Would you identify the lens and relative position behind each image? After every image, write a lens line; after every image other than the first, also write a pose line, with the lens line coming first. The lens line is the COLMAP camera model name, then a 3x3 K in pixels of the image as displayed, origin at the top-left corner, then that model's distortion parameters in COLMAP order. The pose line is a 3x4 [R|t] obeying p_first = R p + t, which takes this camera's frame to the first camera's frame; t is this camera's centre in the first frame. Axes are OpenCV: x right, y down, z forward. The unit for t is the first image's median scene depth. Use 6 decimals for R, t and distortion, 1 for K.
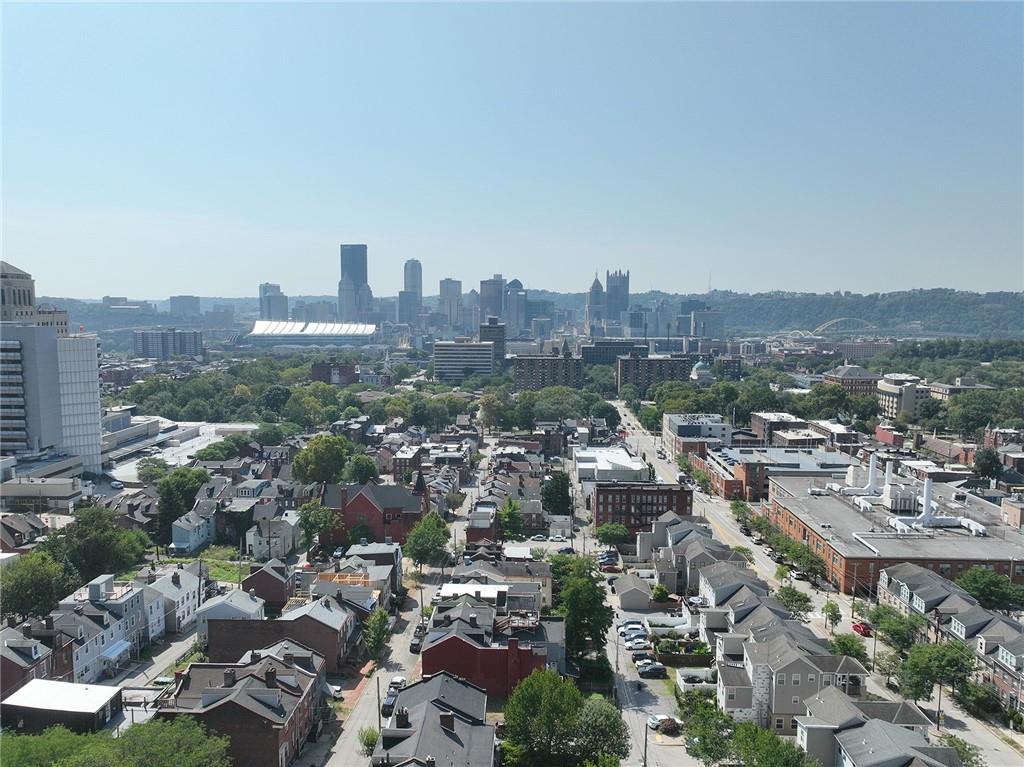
lens RADIAL K [[720.7, 0, 513.2], [0, 720.7, 380.7], [0, 0, 1]] dist [-0.004924, 0.022415]
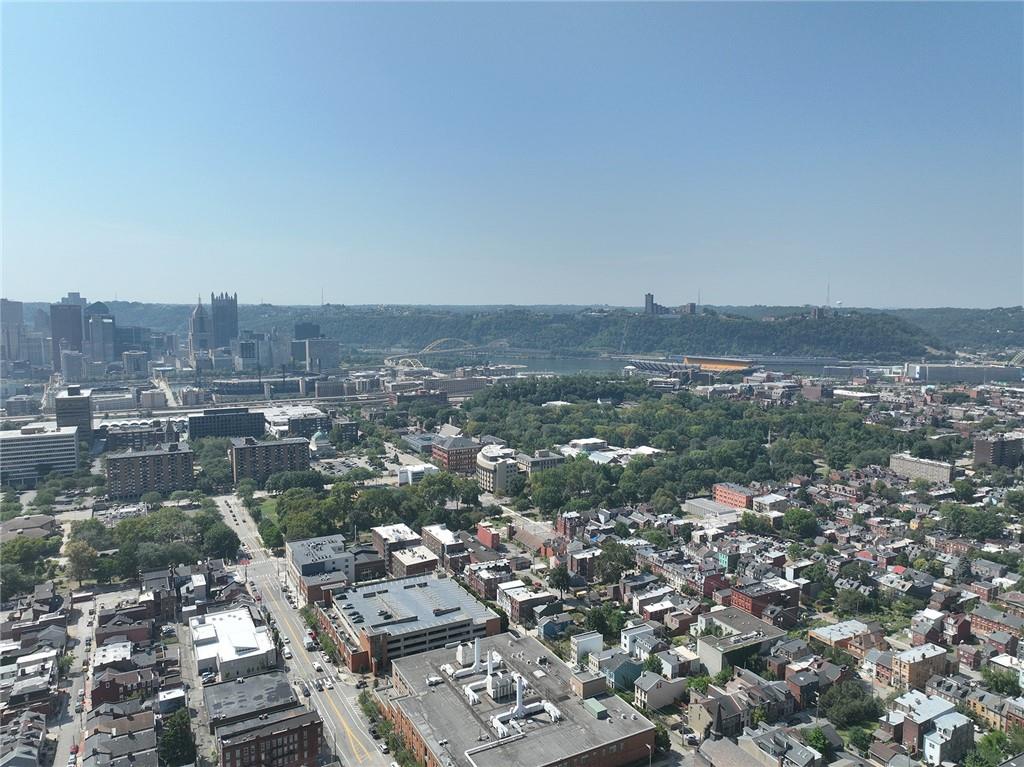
lens RADIAL K [[720.7, 0, 515.5], [0, 720.7, 384.9], [0, 0, 1]] dist [-0.004924, 0.022415]
pose [[0.865573, -0.052257, 0.498049, 0.000037], [0.047194, 0.998626, 0.022758, -0.159306], [-0.498555, 0.003807, 0.866850, -0.014498]]
